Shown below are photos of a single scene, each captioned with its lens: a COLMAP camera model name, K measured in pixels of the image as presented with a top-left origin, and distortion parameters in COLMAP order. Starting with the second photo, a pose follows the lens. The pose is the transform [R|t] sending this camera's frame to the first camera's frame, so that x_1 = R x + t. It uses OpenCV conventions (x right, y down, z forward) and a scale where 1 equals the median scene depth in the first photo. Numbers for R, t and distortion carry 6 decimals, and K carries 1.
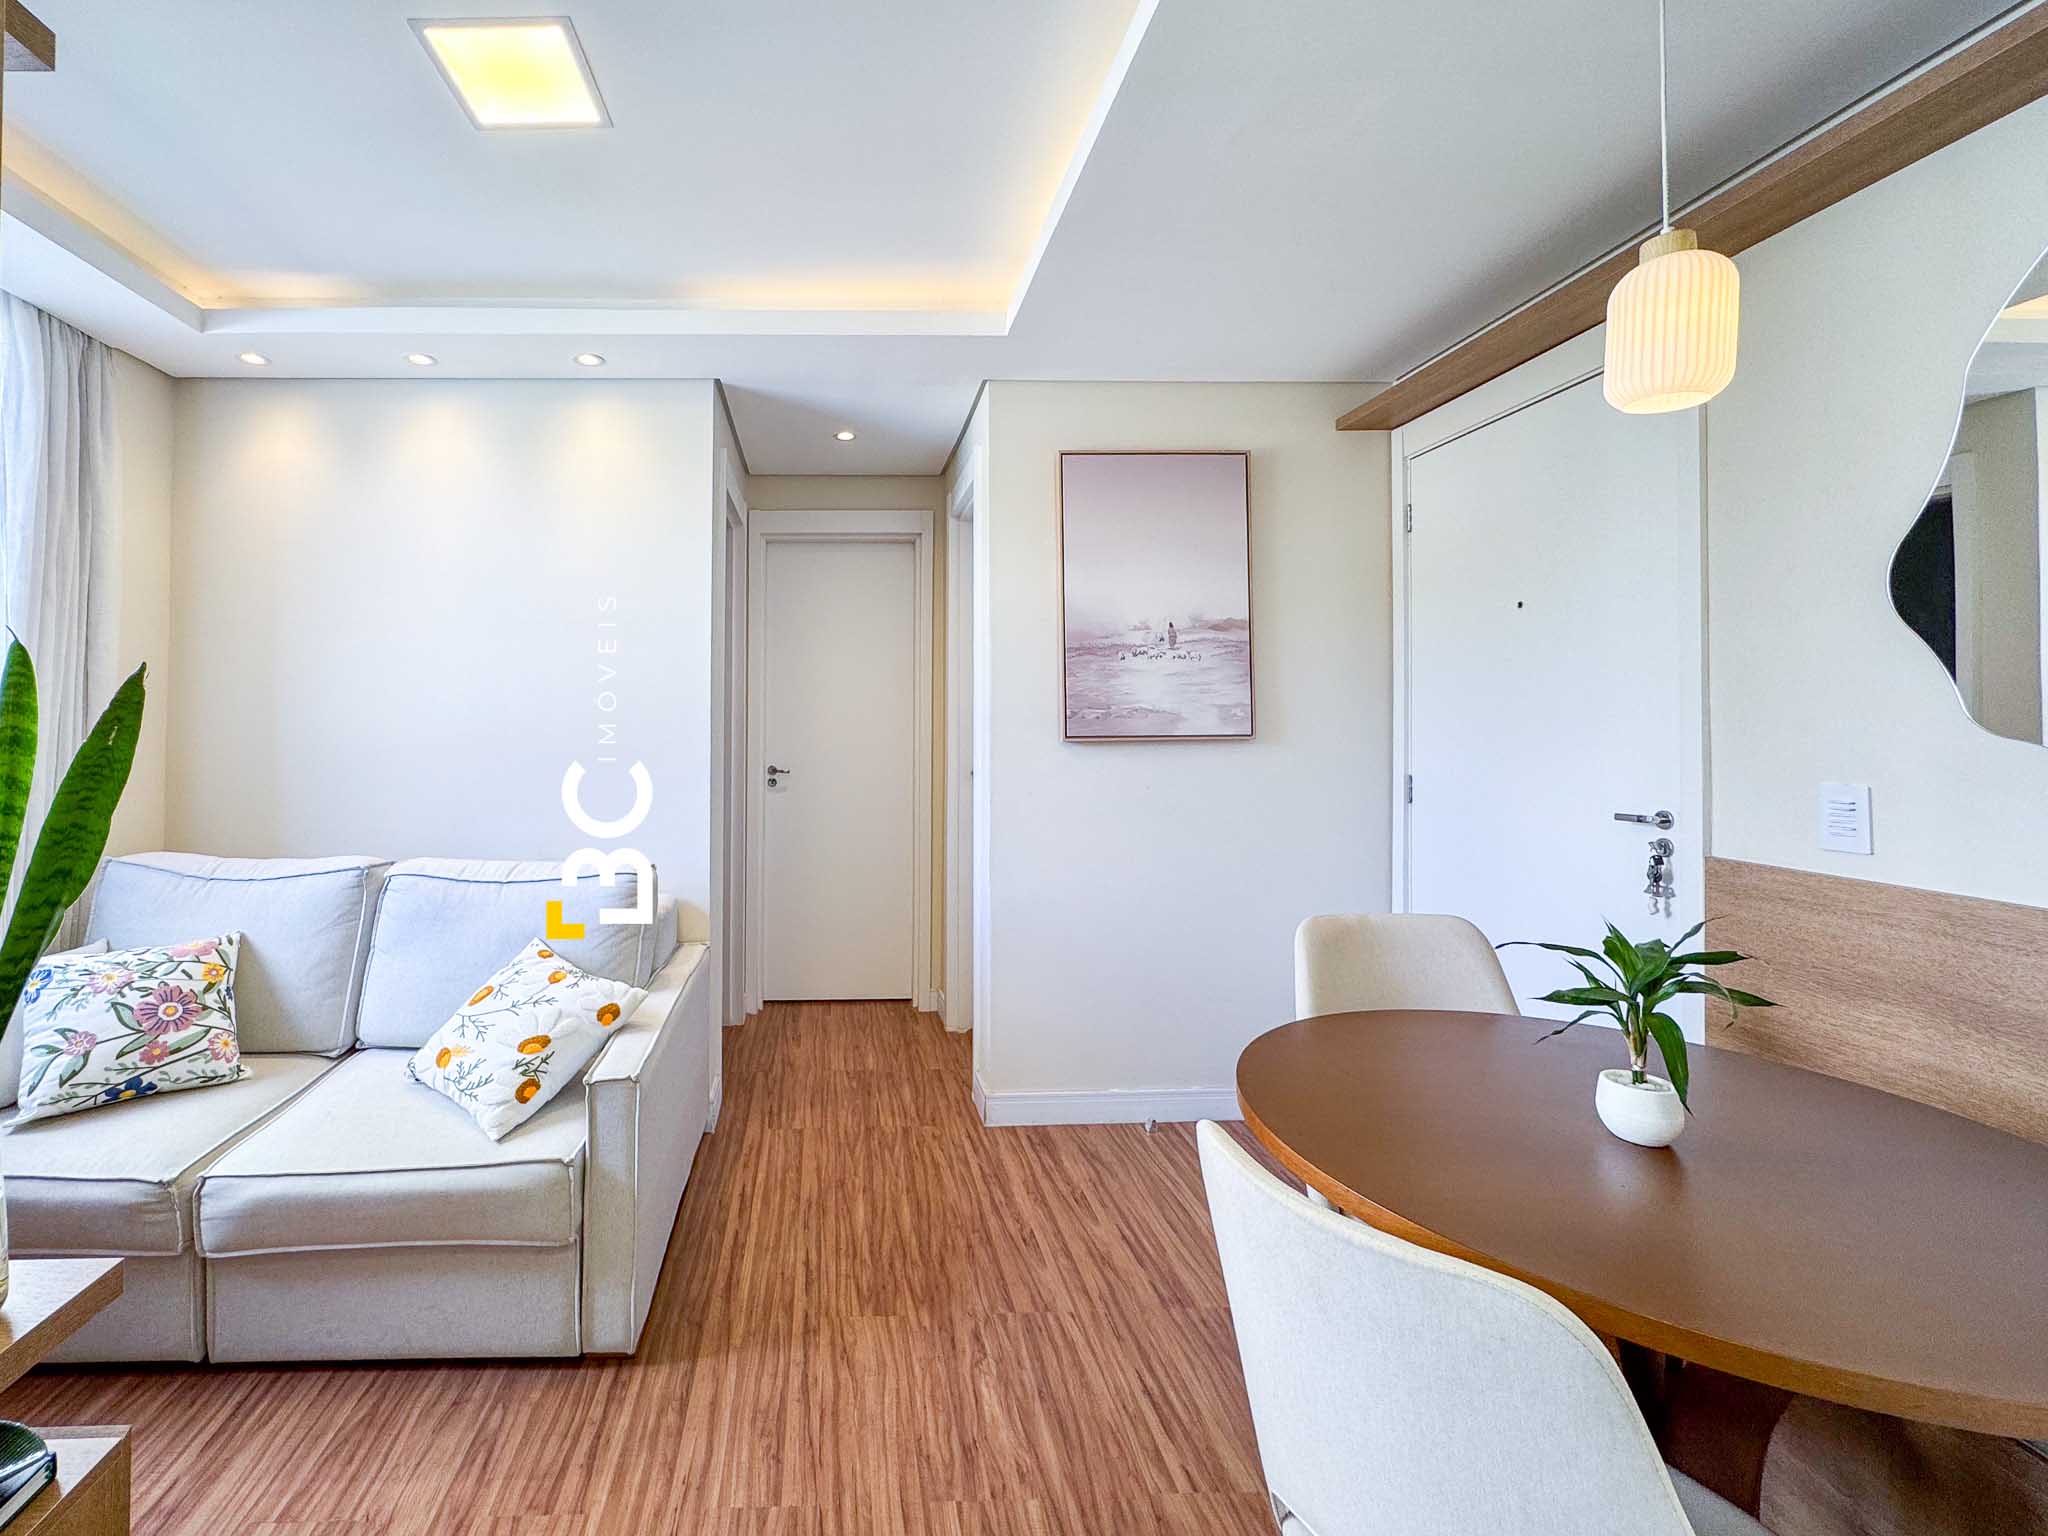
lens RADIAL K [[904.8, 0, 831.6], [0, 904.8, 719.9], [0, 0, 1]] dist [0.000672, -0.002048]
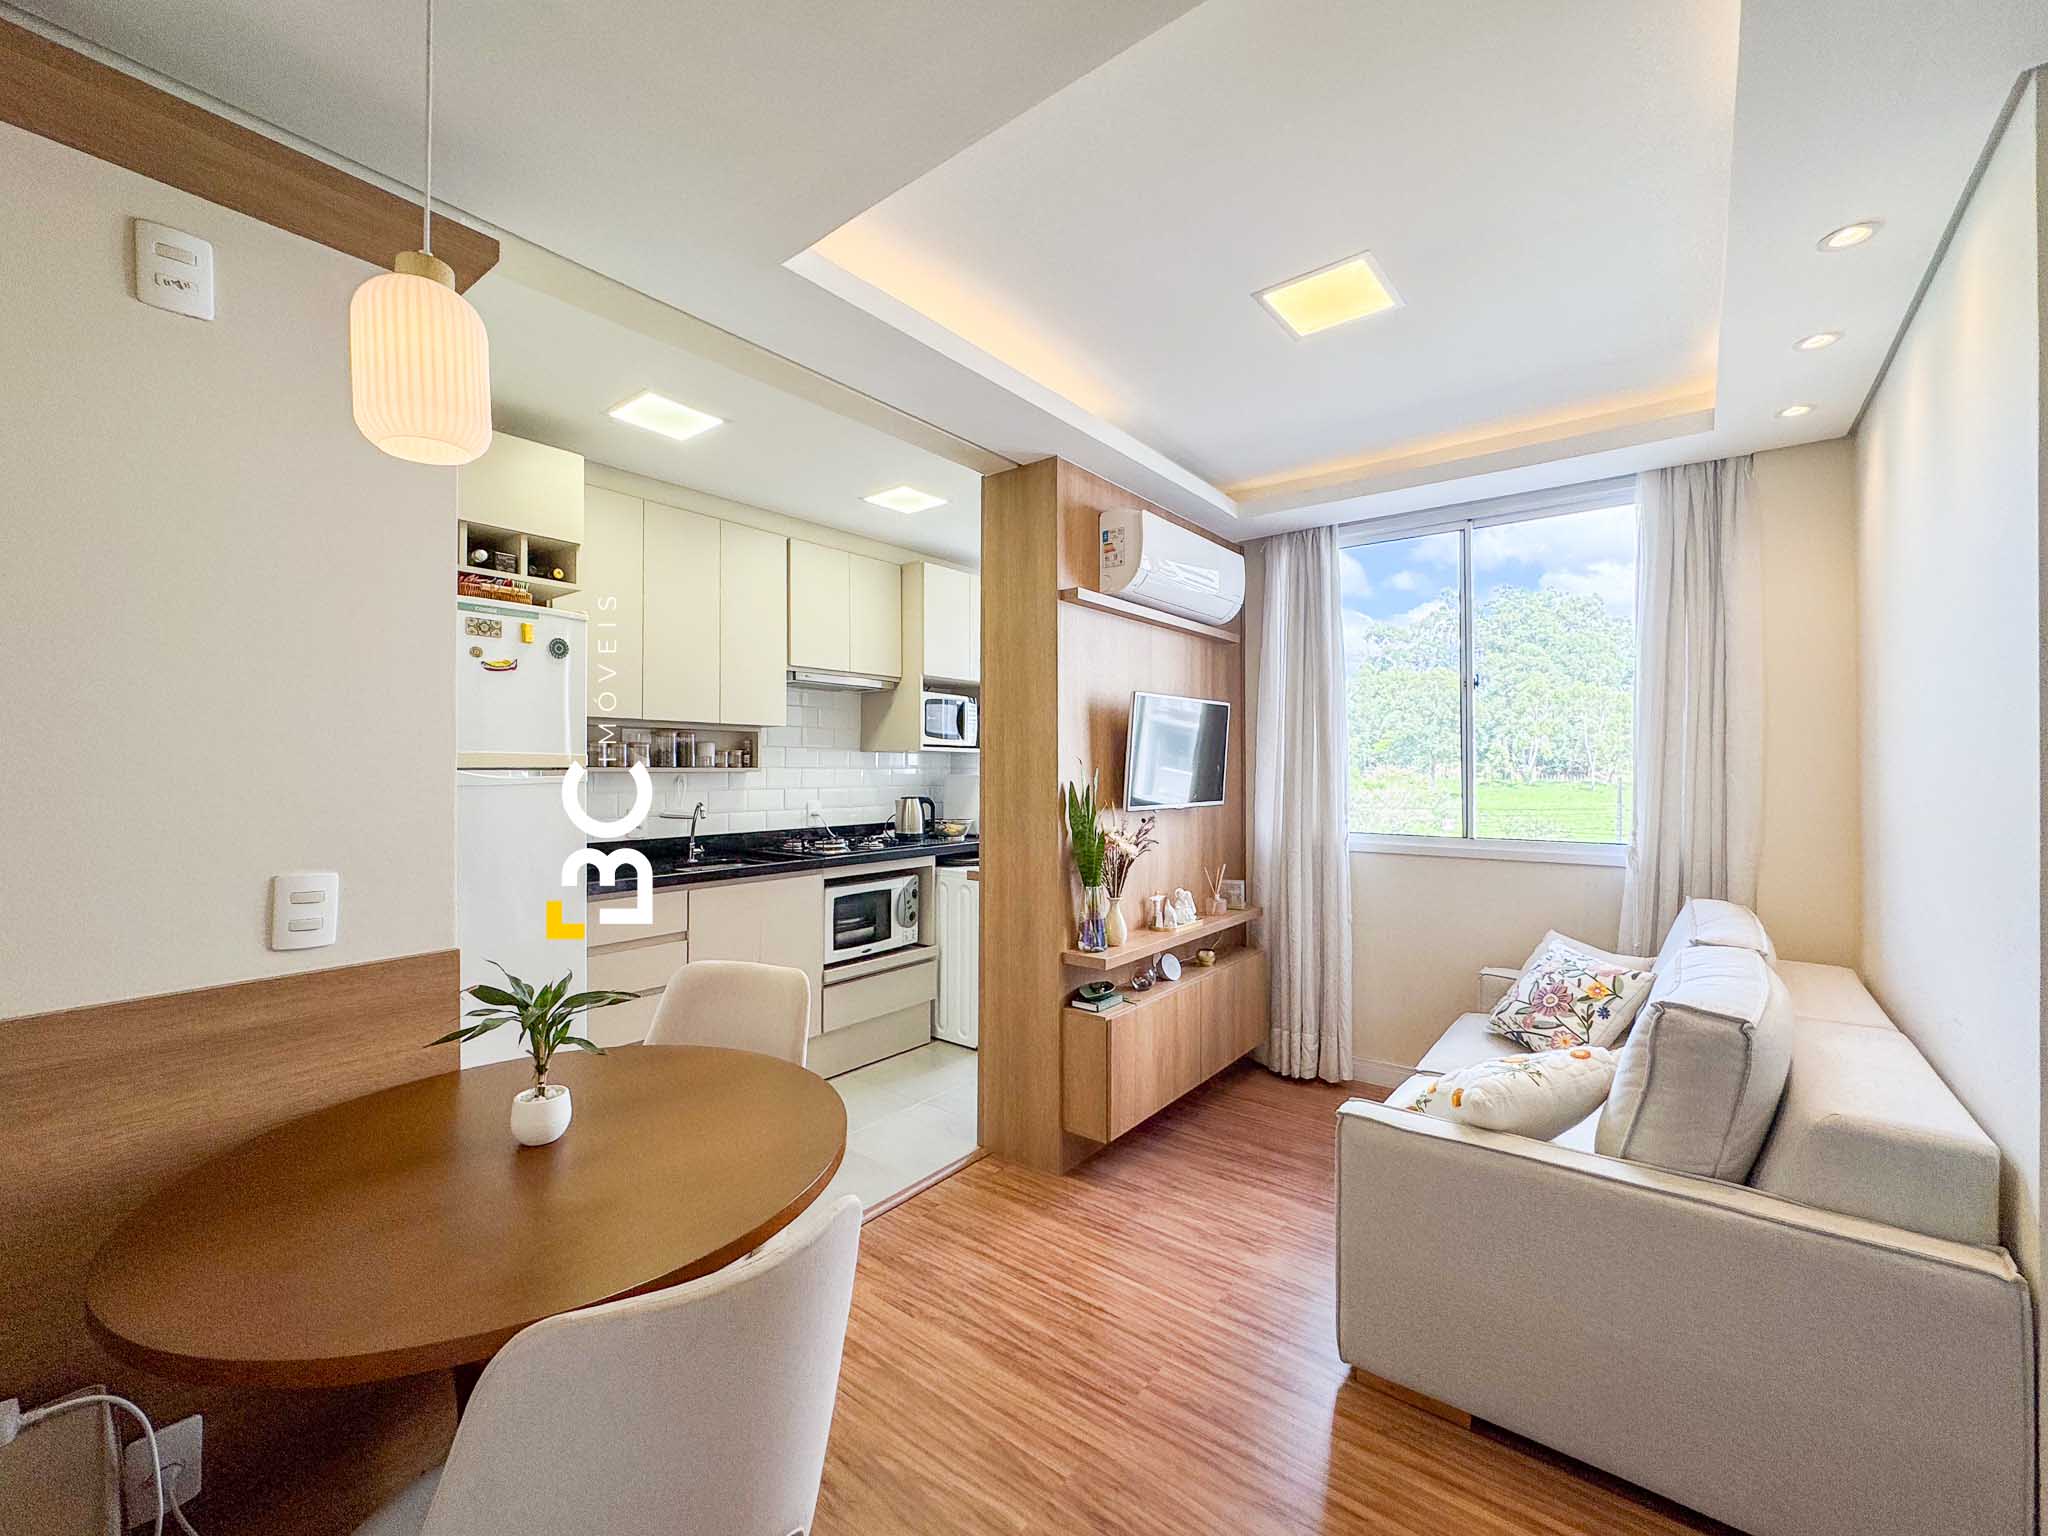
lens RADIAL K [[846.0, 0, 1061.3], [0, 846.0, 775.8], [0, 0, 1]] dist [-0.002262, 0.001597]
pose [[-0.599538, 0.011283, -0.800267, 0.649876], [-0.003554, 0.999853, 0.016759, -0.028600], [0.800338, 0.012892, -0.599410, 1.067988]]
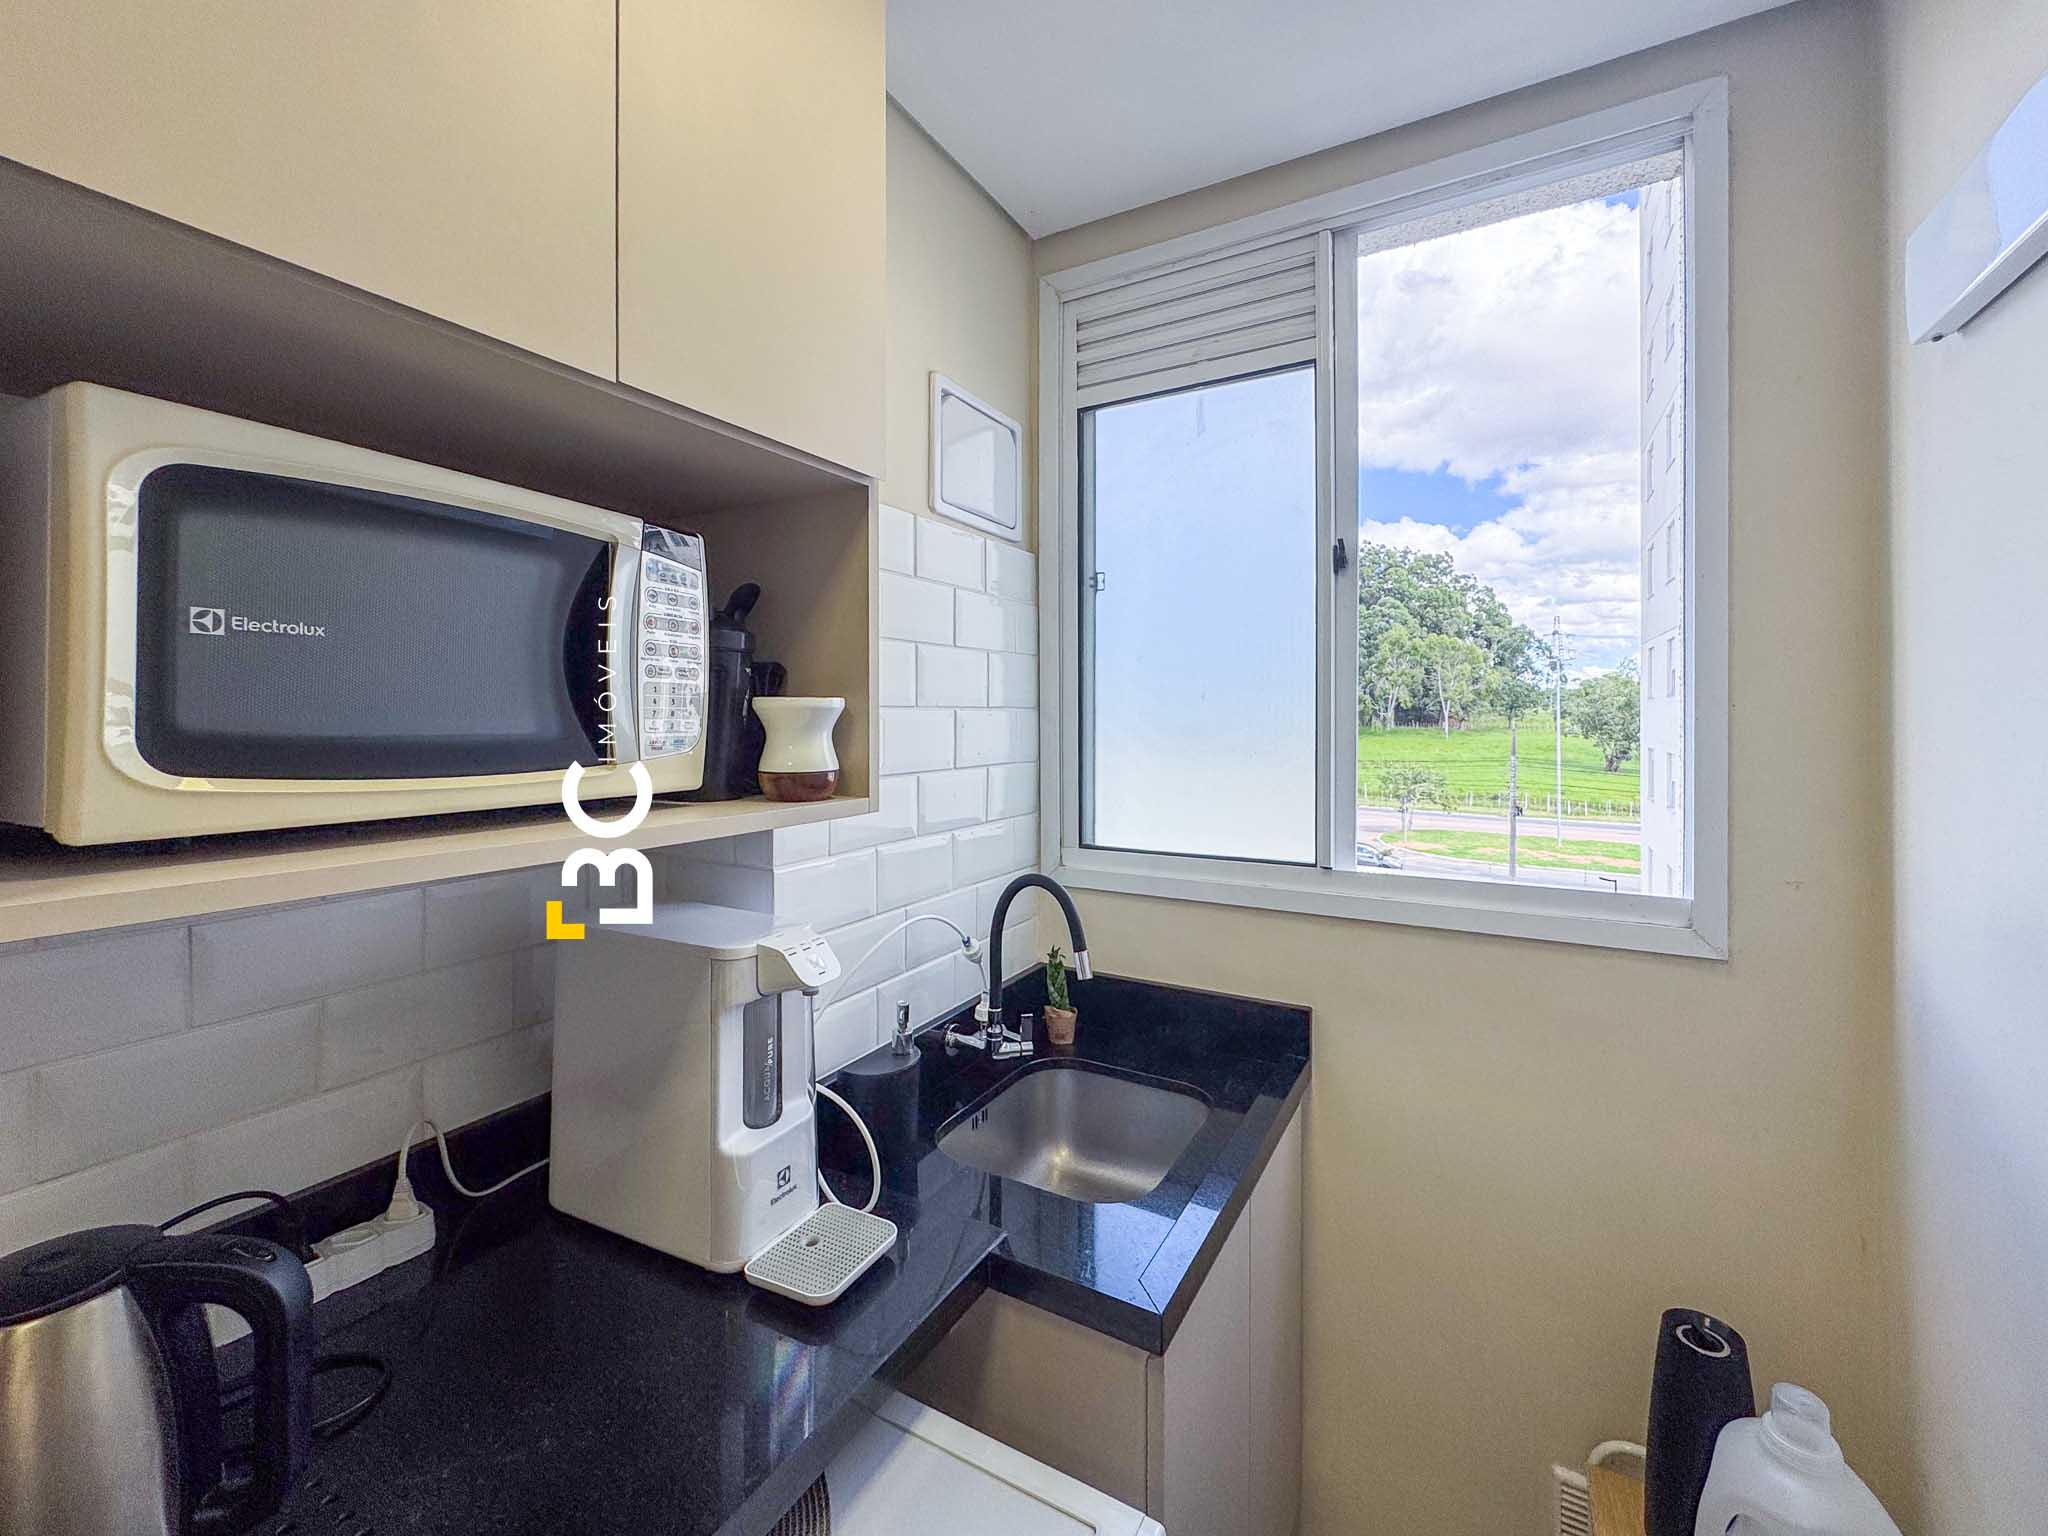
lens RADIAL K [[846.0, 0, 1025.2], [0, 846.0, 726.8], [0, 0, 1]] dist [-0.002262, 0.001597]
pose [[-0.512988, 0.015295, -0.858260, -0.598043], [-0.001724, 0.999821, 0.018849, -0.100794], [0.858394, 0.011149, -0.512870, 0.008826]]
